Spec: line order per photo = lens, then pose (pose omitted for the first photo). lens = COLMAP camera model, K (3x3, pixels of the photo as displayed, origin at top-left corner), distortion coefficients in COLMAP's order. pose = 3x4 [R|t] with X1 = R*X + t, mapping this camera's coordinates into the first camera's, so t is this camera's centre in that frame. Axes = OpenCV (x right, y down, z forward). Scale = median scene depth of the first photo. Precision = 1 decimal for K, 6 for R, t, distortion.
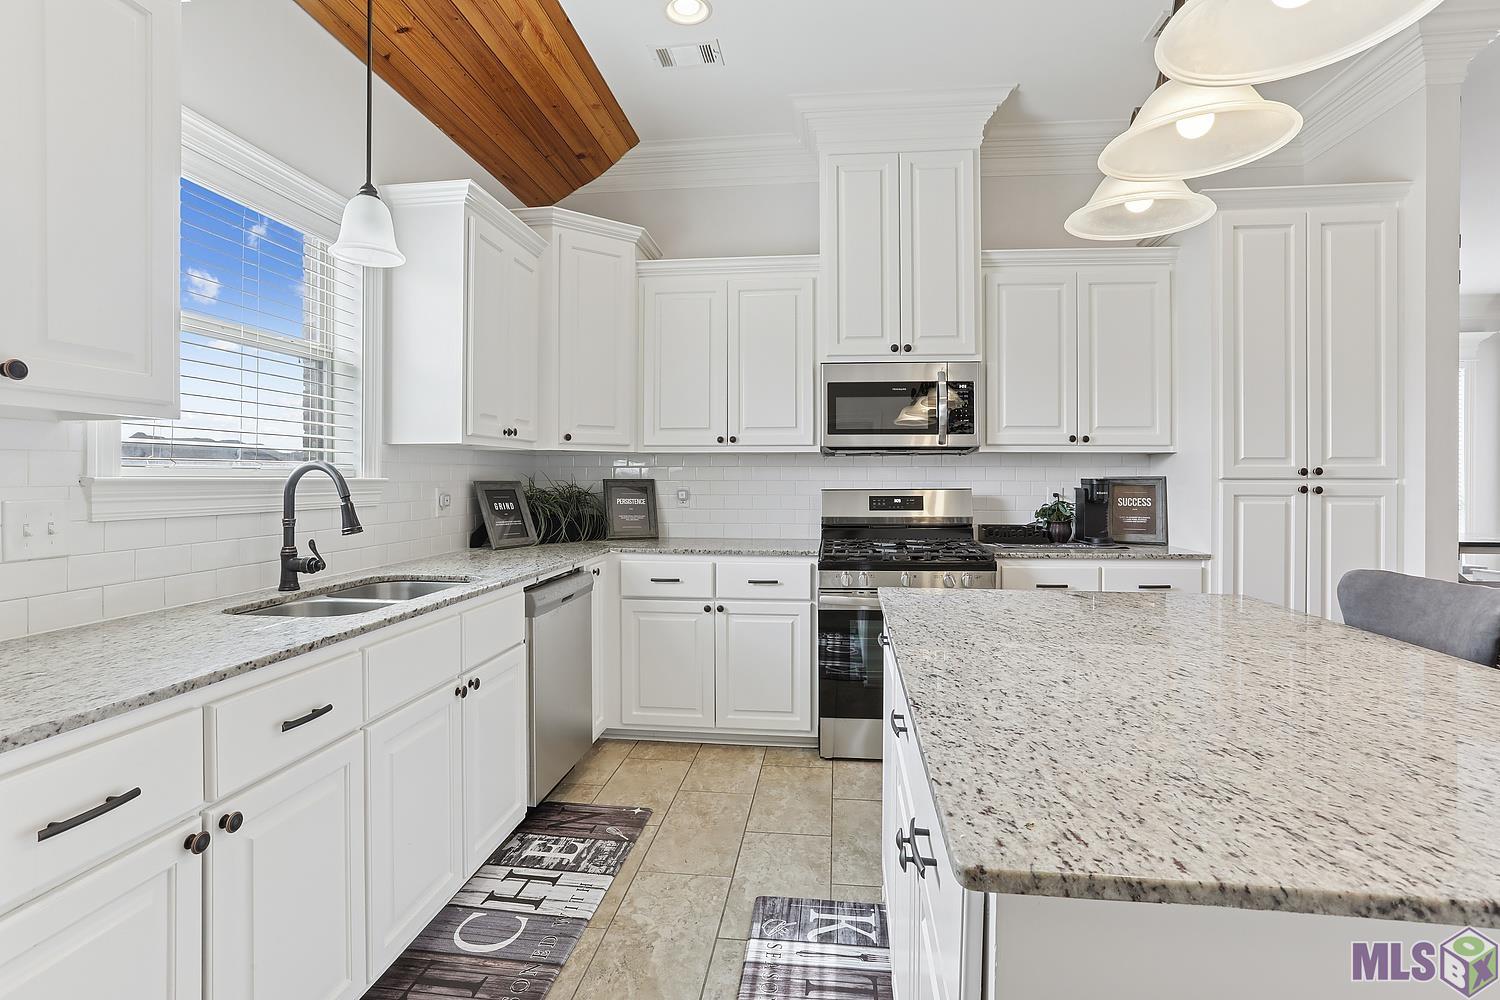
lens RADIAL K [[718.5, 0, 765.8], [0, 718.5, 471.6], [0, 0, 1]] dist [-0.037186, 0.000514]
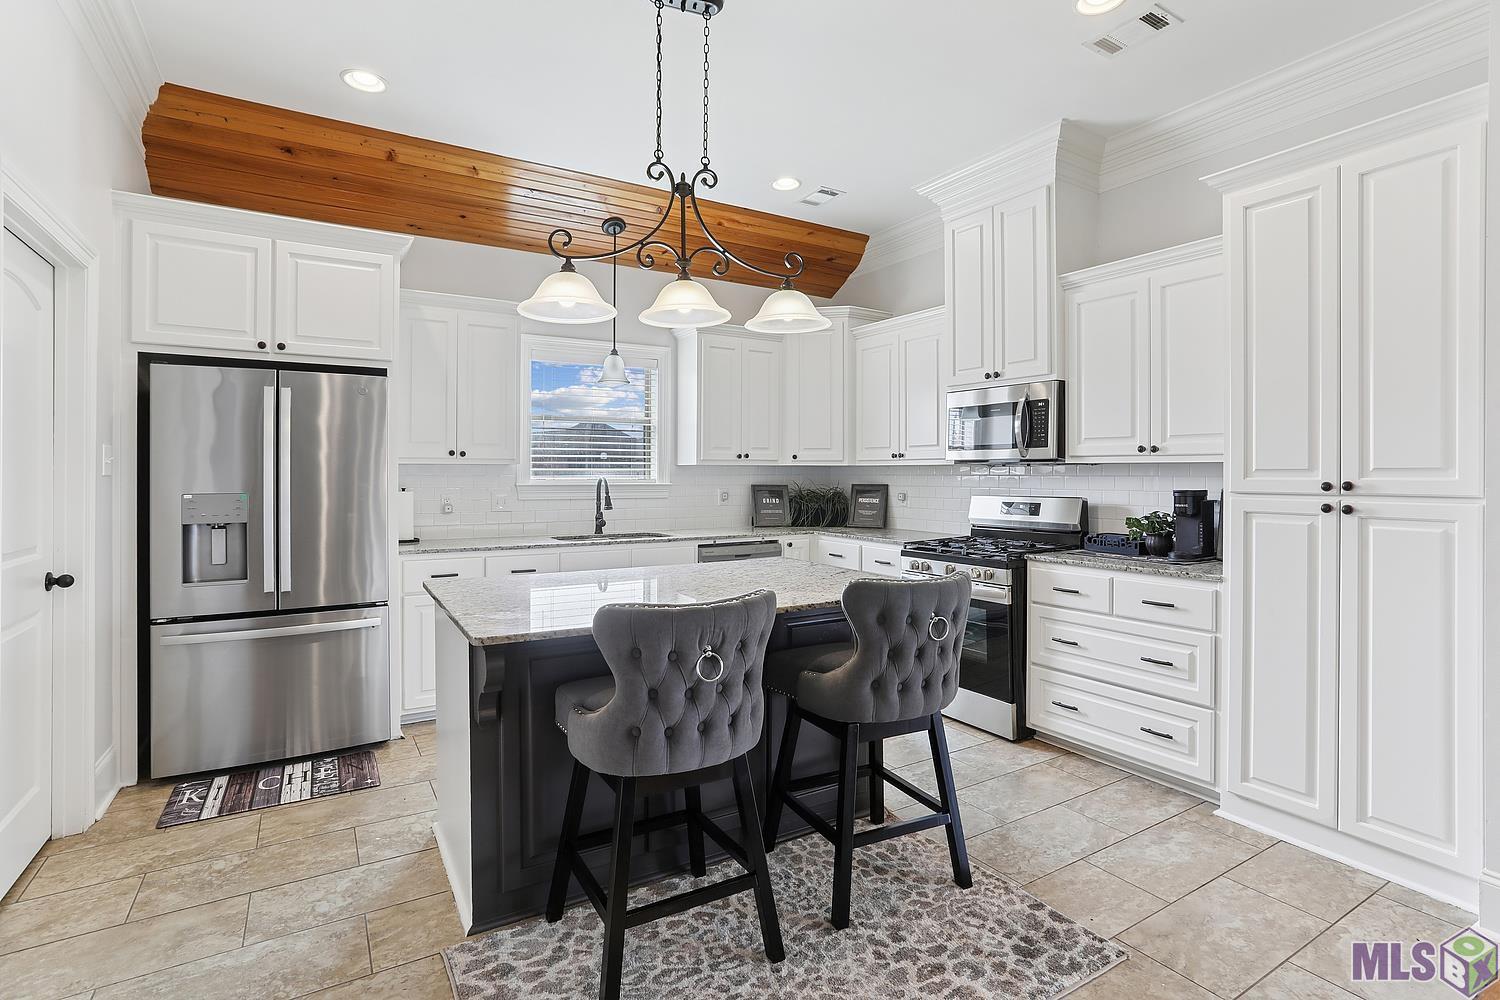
lens RADIAL K [[718.5, 0, 765.8], [0, 718.5, 471.6], [0, 0, 1]] dist [-0.037186, 0.000514]
pose [[0.630639, -0.002075, -0.776073, 0.865399], [0.003978, 0.999992, 0.000558, -0.017628], [0.776066, -0.003439, 0.630643, -0.019855]]
